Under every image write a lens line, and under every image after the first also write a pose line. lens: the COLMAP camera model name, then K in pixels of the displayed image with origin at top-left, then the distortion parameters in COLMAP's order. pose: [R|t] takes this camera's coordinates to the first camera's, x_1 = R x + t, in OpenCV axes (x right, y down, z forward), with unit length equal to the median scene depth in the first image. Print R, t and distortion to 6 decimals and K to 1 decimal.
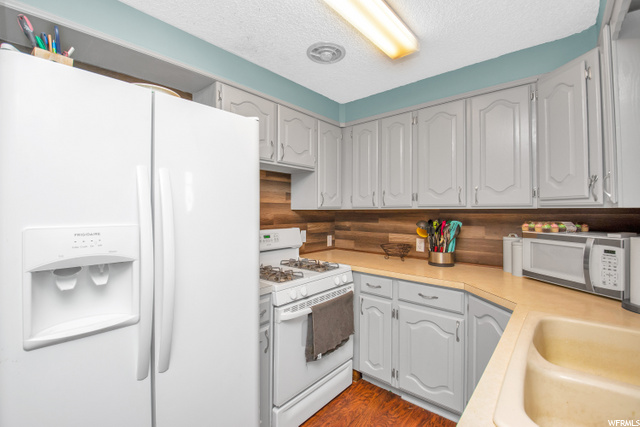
lens RADIAL K [[285.2, 0, 313.2], [0, 285.2, 206.2], [0, 0, 1]] dist [-0.011281, -0.013454]
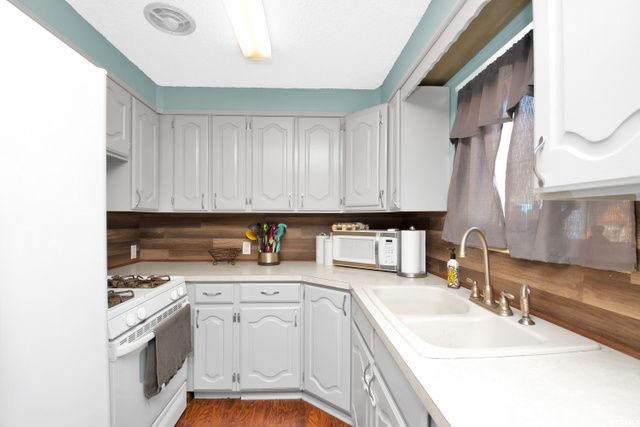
lens RADIAL K [[285.2, 0, 324.1], [0, 285.2, 221.5], [0, 0, 1]] dist [-0.011281, -0.013454]
pose [[0.708717, -0.002565, 0.705488, -0.189443], [-0.013517, 0.999760, 0.017214, 0.022801], [-0.705363, -0.021736, 0.708513, 0.089056]]
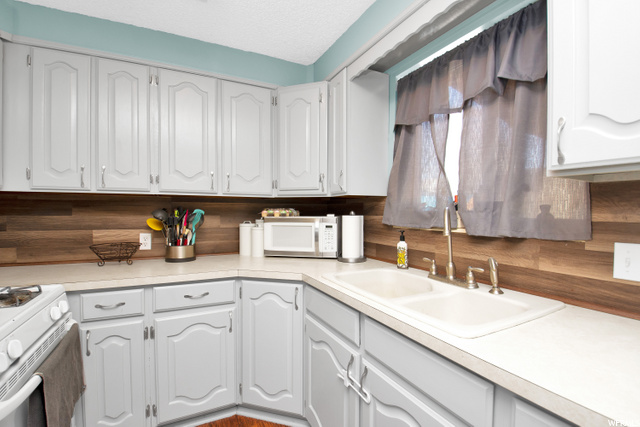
lens RADIAL K [[285.2, 0, 326.2], [0, 285.2, 220.0], [0, 0, 1]] dist [-0.011281, -0.013454]
pose [[0.359177, -0.025730, 0.932915, -0.220883], [-0.016767, 0.999281, 0.034016, 0.051020], [-0.933119, -0.027860, 0.358487, 0.307345]]
